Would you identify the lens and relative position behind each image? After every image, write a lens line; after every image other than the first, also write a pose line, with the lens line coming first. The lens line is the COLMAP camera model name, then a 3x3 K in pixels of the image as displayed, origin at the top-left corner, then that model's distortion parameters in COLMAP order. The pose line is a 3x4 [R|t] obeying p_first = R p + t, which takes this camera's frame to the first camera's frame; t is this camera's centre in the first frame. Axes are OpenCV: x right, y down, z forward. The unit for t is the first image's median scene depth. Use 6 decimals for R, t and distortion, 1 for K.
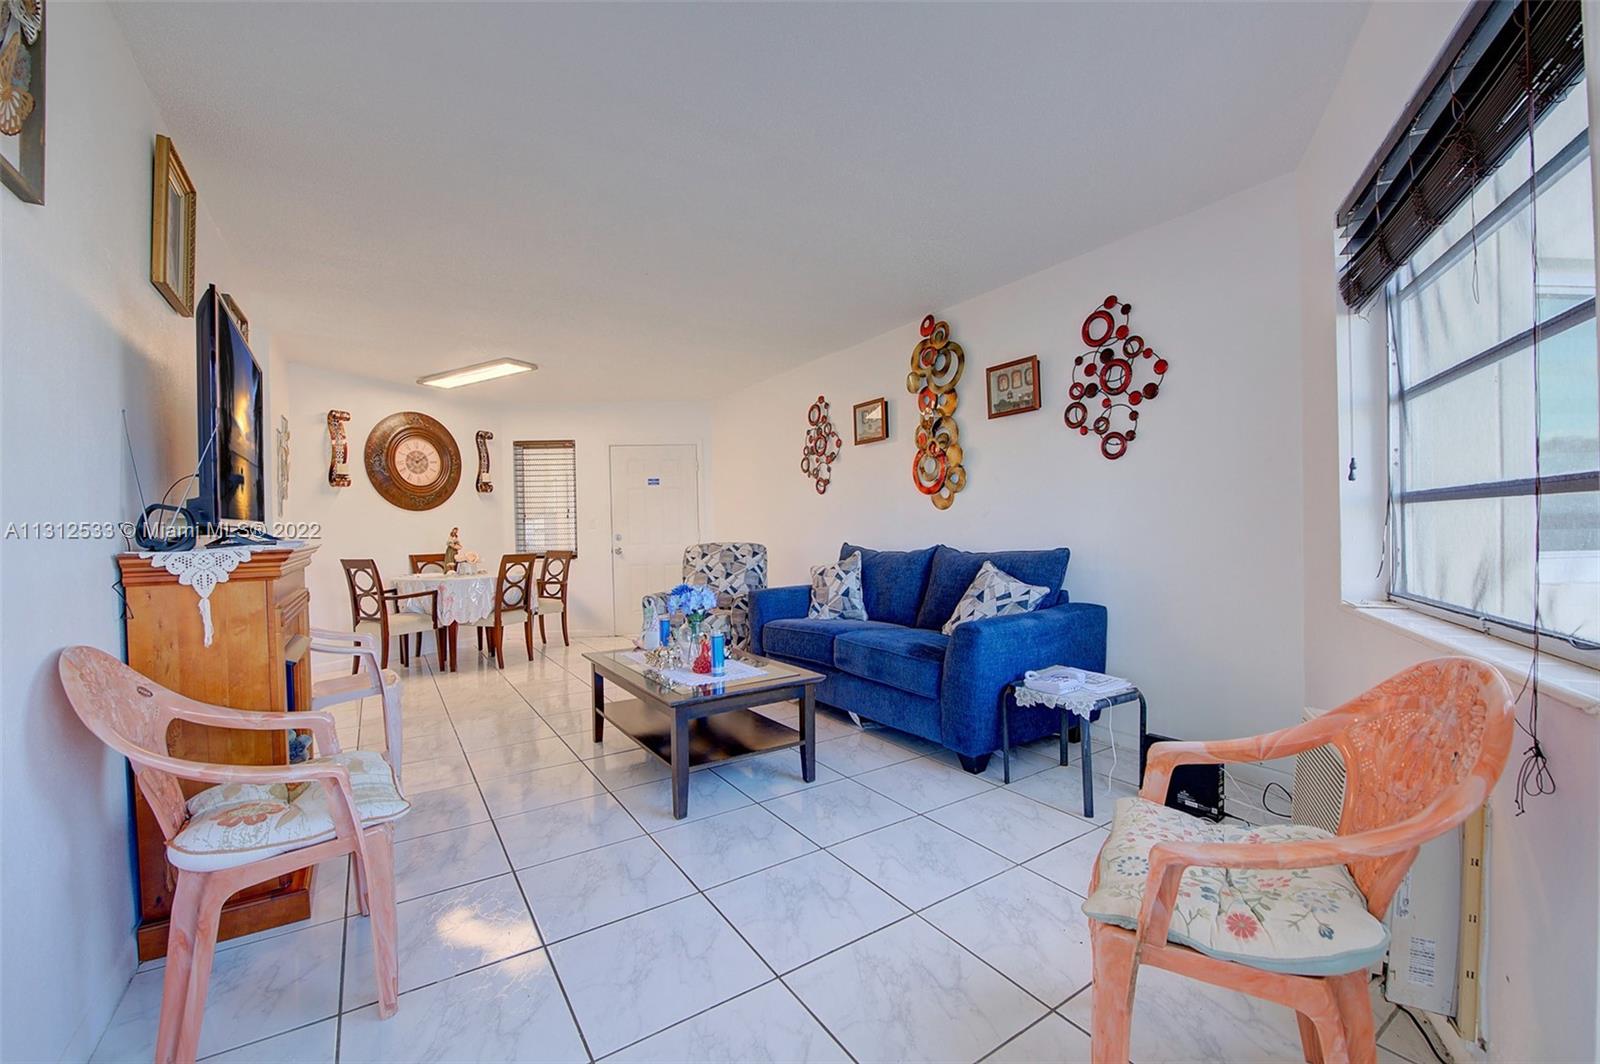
lens RADIAL K [[655.1, 0, 791.0], [0, 655.1, 526.1], [0, 0, 1]] dist [0.008604, -0.000278]
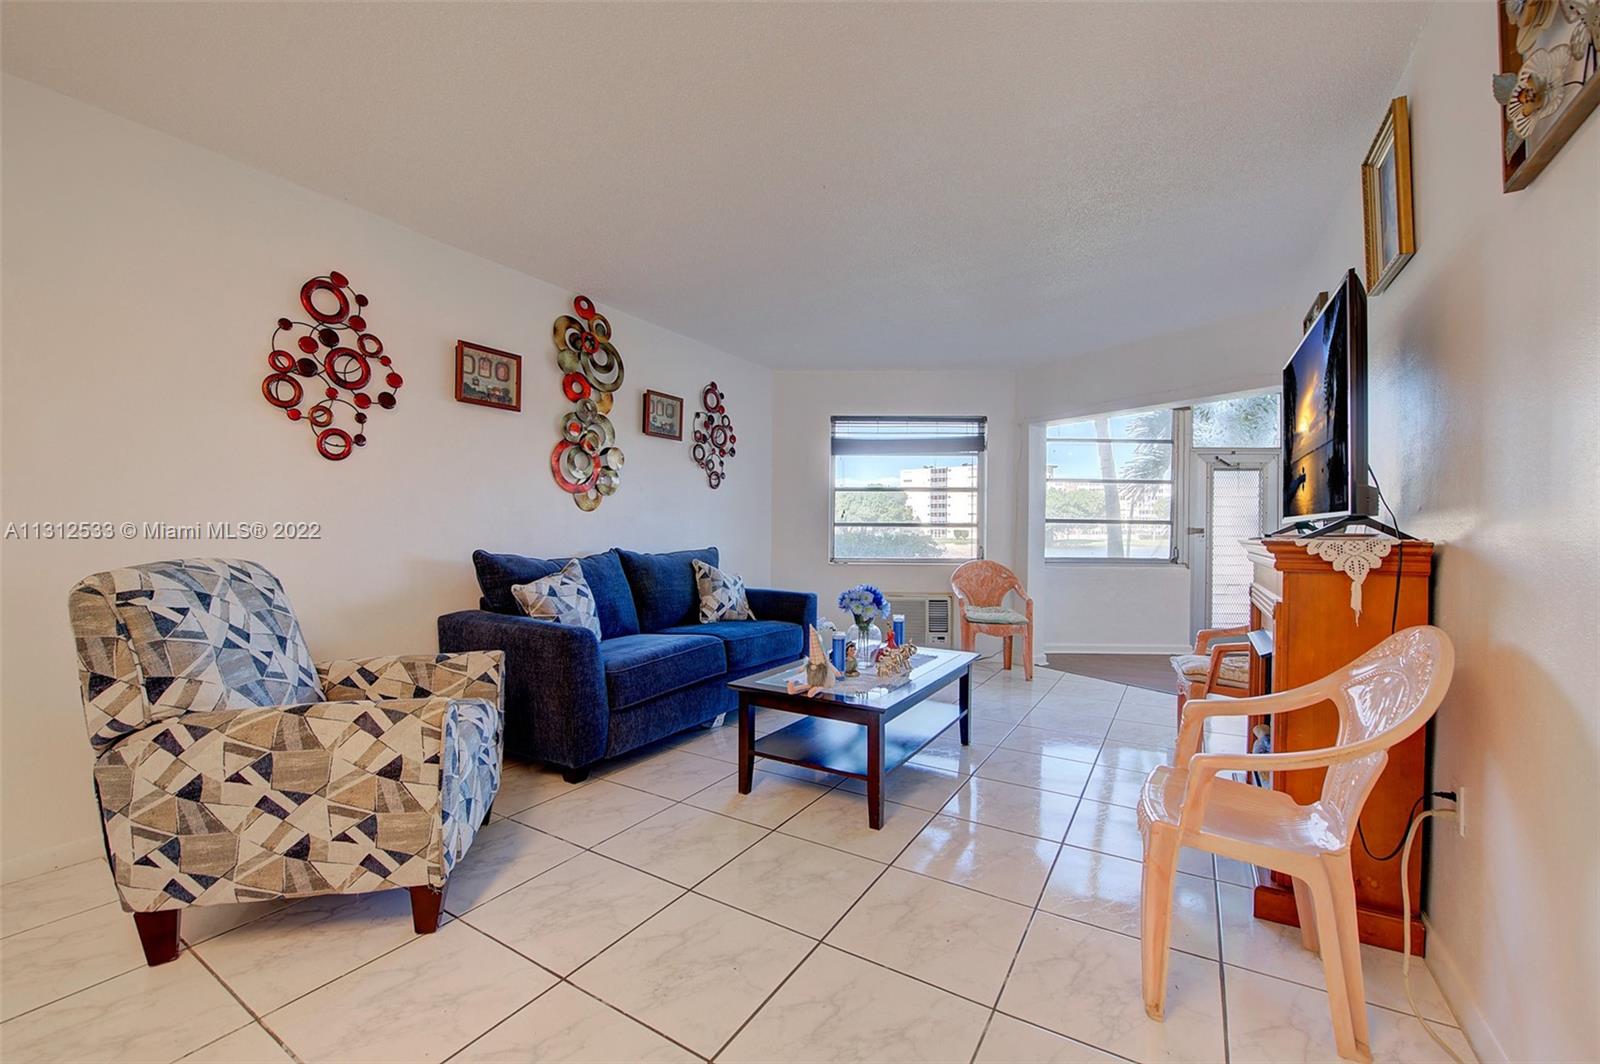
lens RADIAL K [[634.2, 0, 801.6], [0, 634.2, 534.1], [0, 0, 1]] dist [-0.016692, -0.001504]
pose [[-0.438473, 0.014694, 0.898624, -0.553508], [-0.000560, 0.999862, -0.016622, 0.017121], [-0.898744, -0.007791, -0.438404, 0.875456]]
